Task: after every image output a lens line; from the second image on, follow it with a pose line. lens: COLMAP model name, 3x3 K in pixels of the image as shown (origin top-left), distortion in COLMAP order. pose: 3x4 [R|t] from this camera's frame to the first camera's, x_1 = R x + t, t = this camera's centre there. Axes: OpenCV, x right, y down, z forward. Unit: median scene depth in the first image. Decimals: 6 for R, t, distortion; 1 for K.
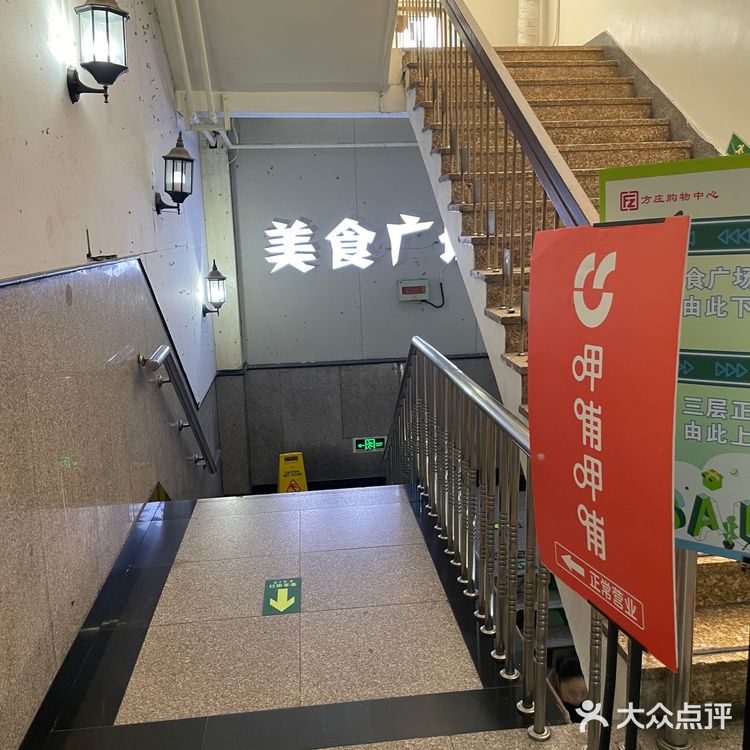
lens RADIAL K [[750.9, 0, 387.4], [0, 750.9, 377.8], [0, 0, 1]] dist [0.104359, -0.150742]
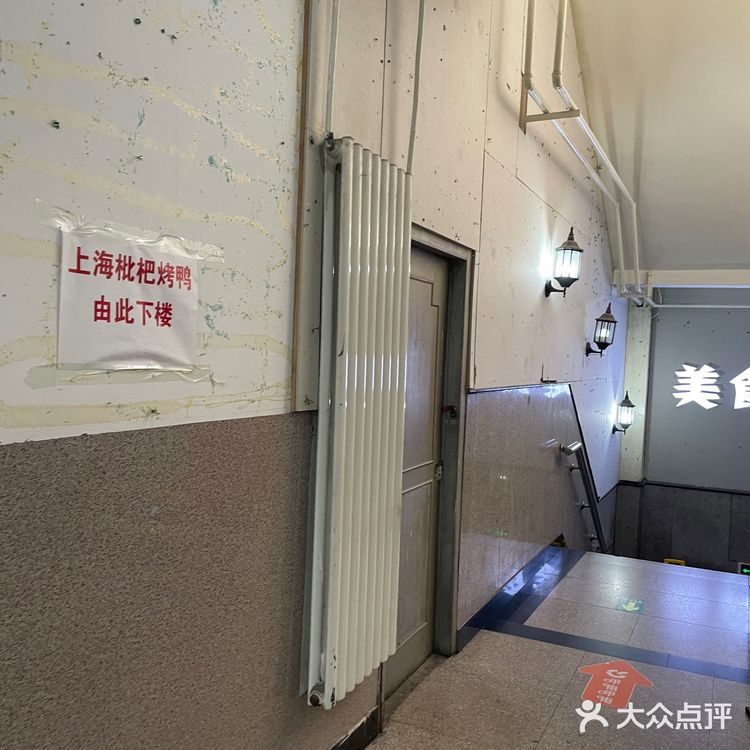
lens RADIAL K [[750.9, 0, 387.4], [0, 750.9, 377.8], [0, 0, 1]] dist [0.104359, -0.150742]
pose [[0.847512, 0.078719, -0.524907, 0.099674], [-0.168421, 0.977718, -0.125306, 0.051832], [0.503347, 0.194604, 0.841885, -0.293516]]
